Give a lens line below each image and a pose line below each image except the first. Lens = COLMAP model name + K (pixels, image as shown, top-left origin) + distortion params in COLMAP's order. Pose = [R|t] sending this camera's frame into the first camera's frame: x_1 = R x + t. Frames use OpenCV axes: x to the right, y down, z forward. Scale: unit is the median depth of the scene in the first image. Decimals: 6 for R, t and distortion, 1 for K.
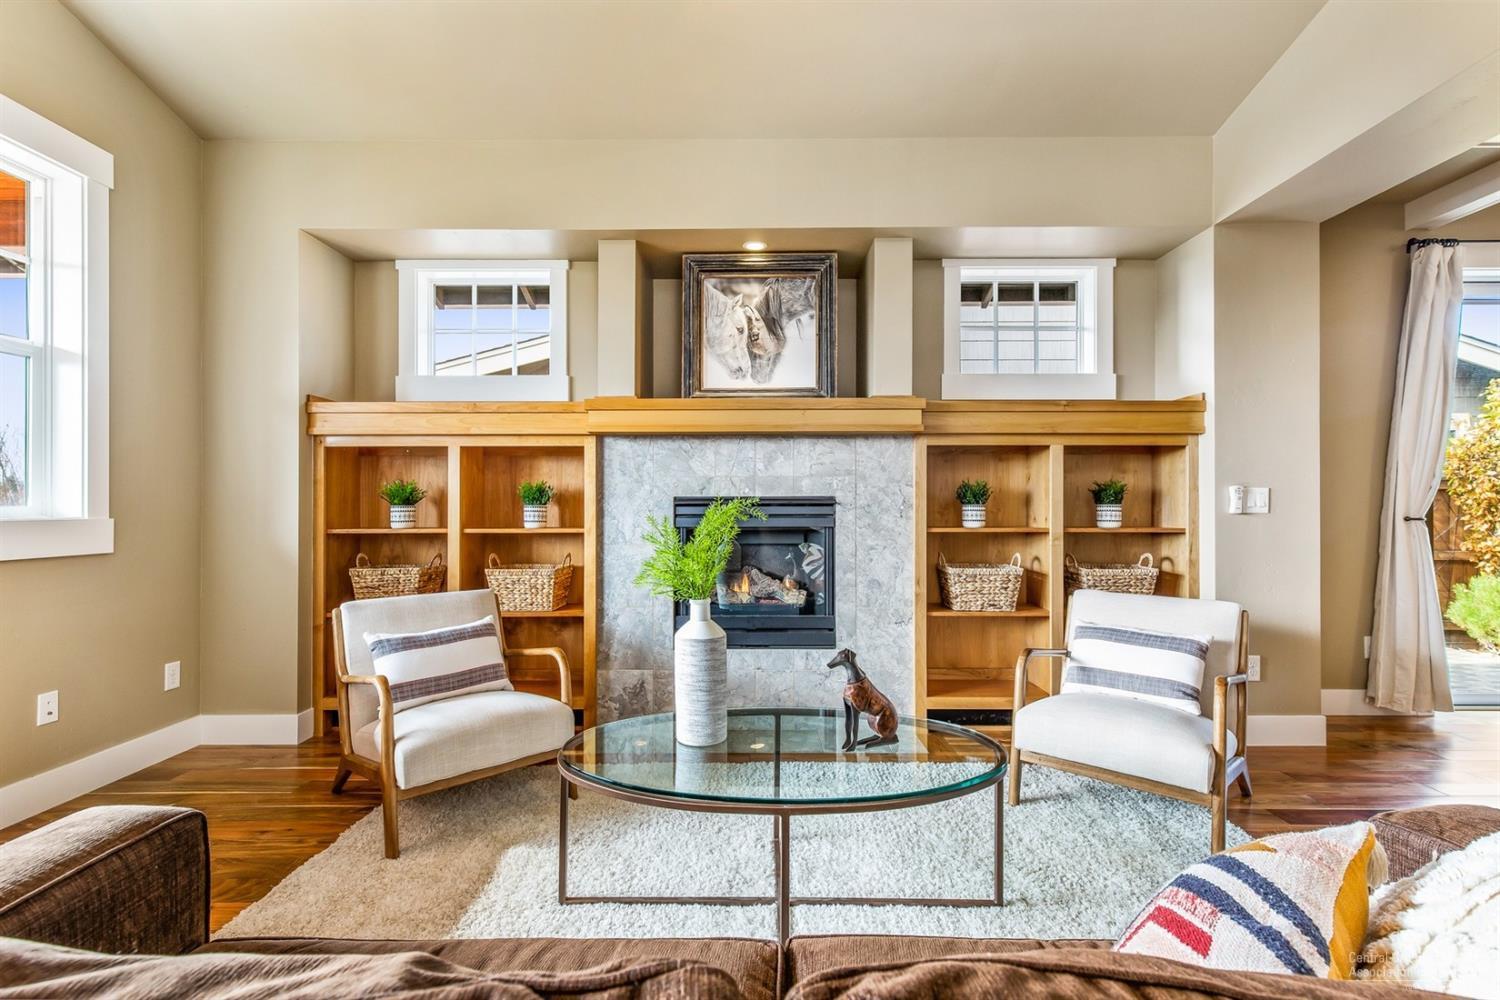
lens RADIAL K [[672.1, 0, 757.8], [0, 672.1, 503.4], [0, 0, 1]] dist [0.001745, -0.000393]
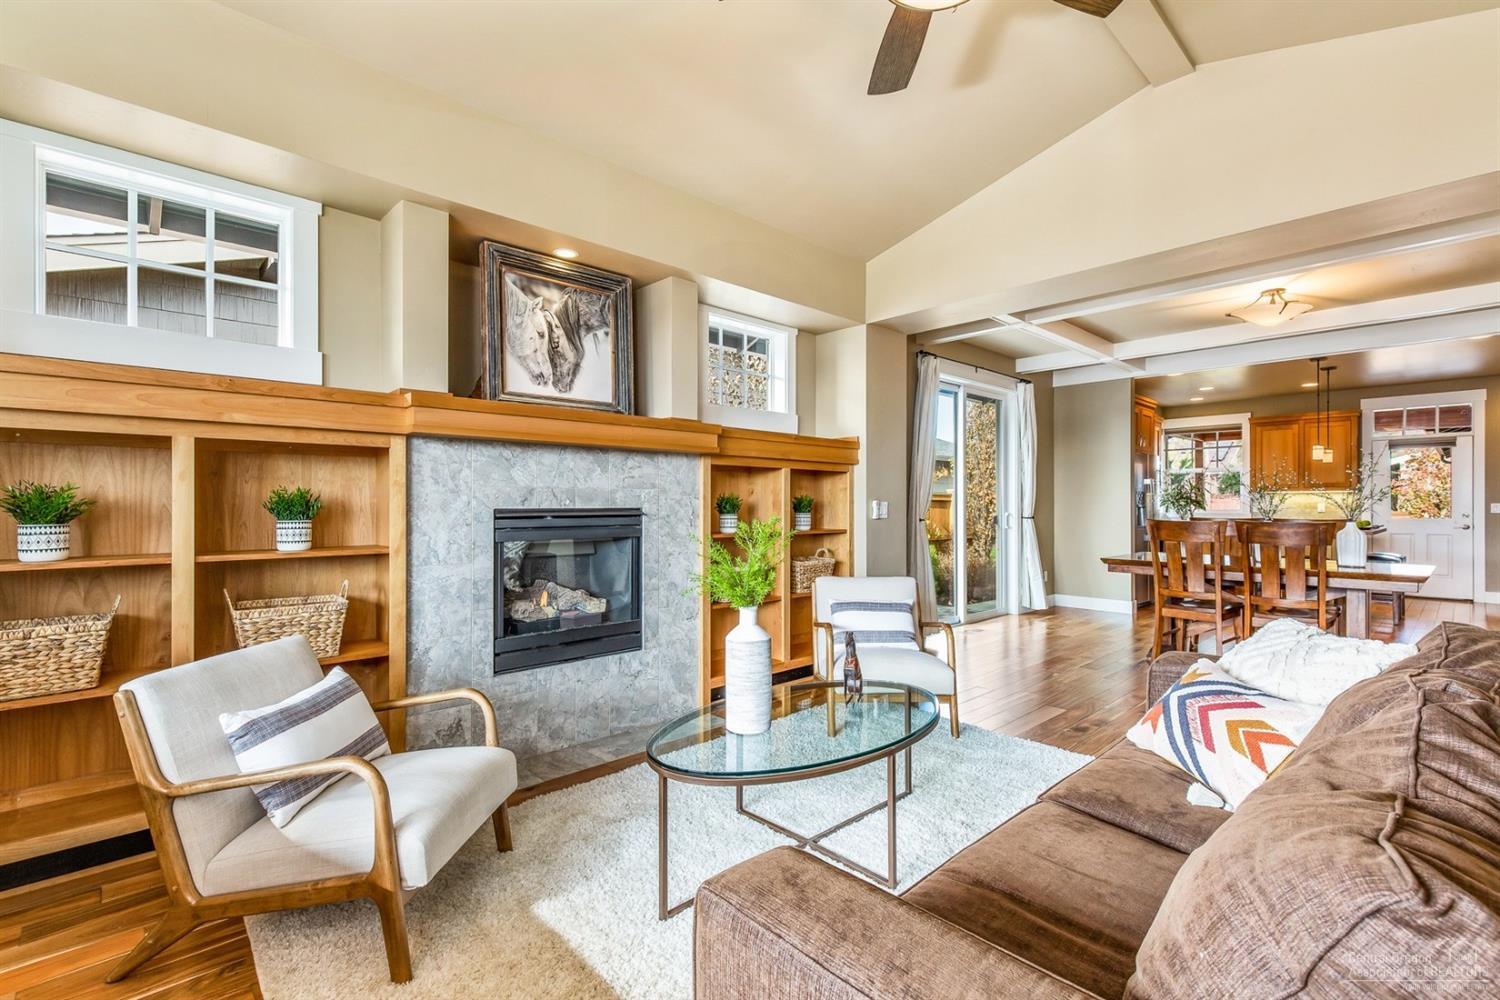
lens RADIAL K [[672.1, 0, 757.8], [0, 672.1, 503.4], [0, 0, 1]] dist [0.001745, -0.000393]
pose [[0.719933, 0.001186, 0.694042, -0.497996], [-0.002913, 0.999995, 0.001313, -0.019511], [-0.694037, -0.002967, 0.719933, 0.097716]]
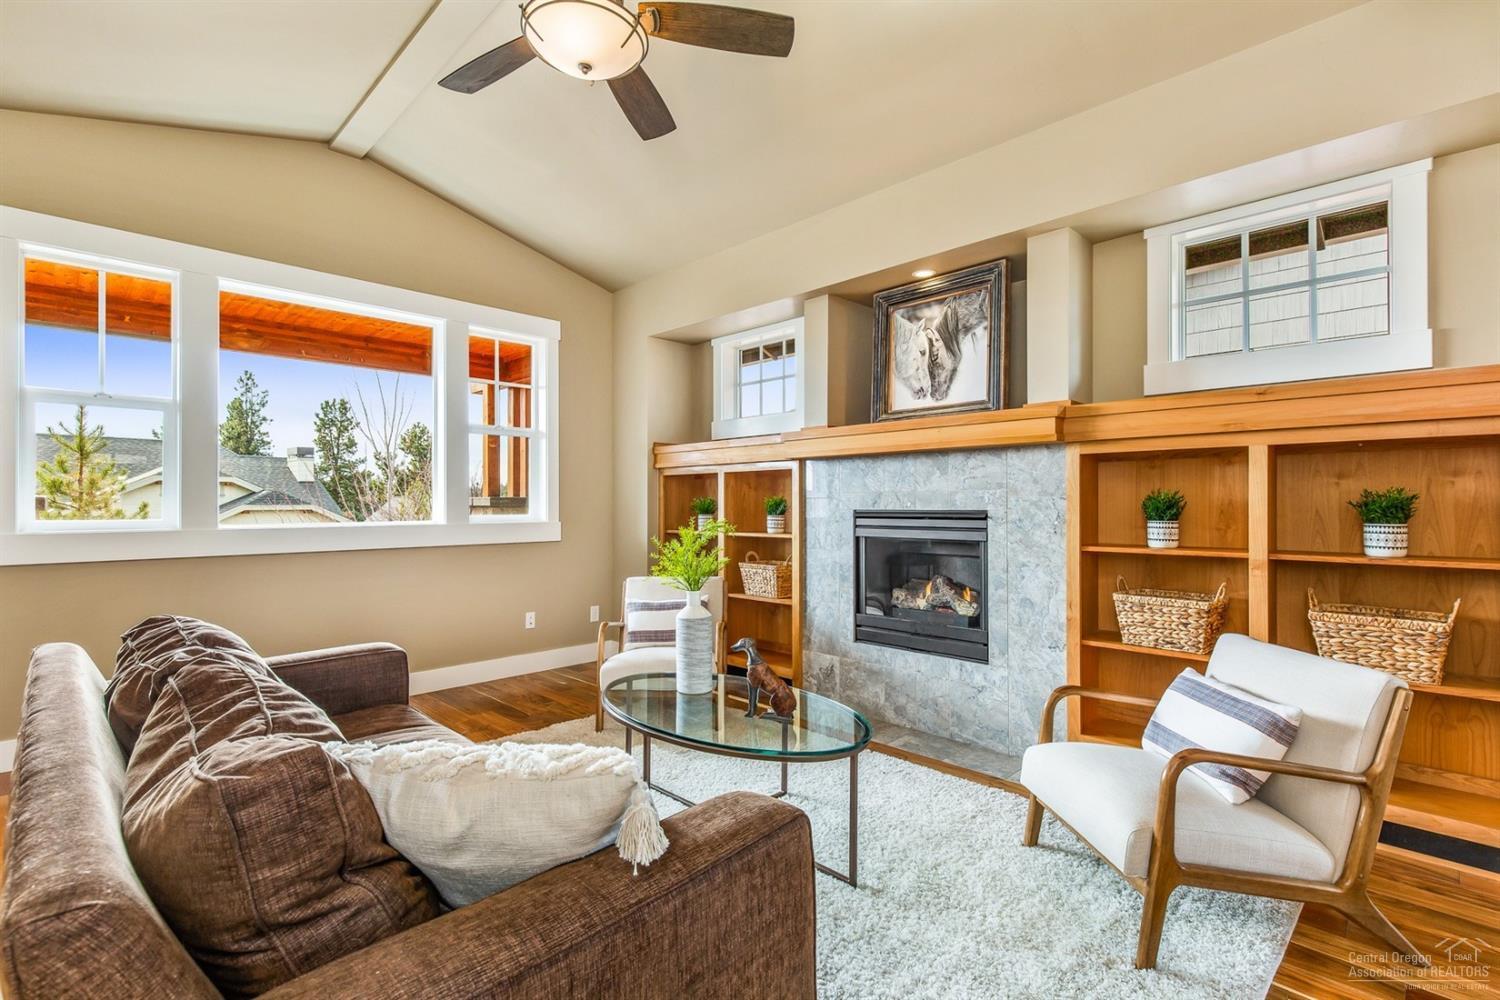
lens RADIAL K [[692.4, 0, 750.0], [0, 692.4, 500.0], [0, 0, 1]] dist [0.000301, -0.000367]
pose [[0.708882, -0.004353, -0.705314, 0.585302], [0.002626, 0.999990, -0.003533, -0.022795], [0.705322, 0.000652, 0.708887, 0.032562]]
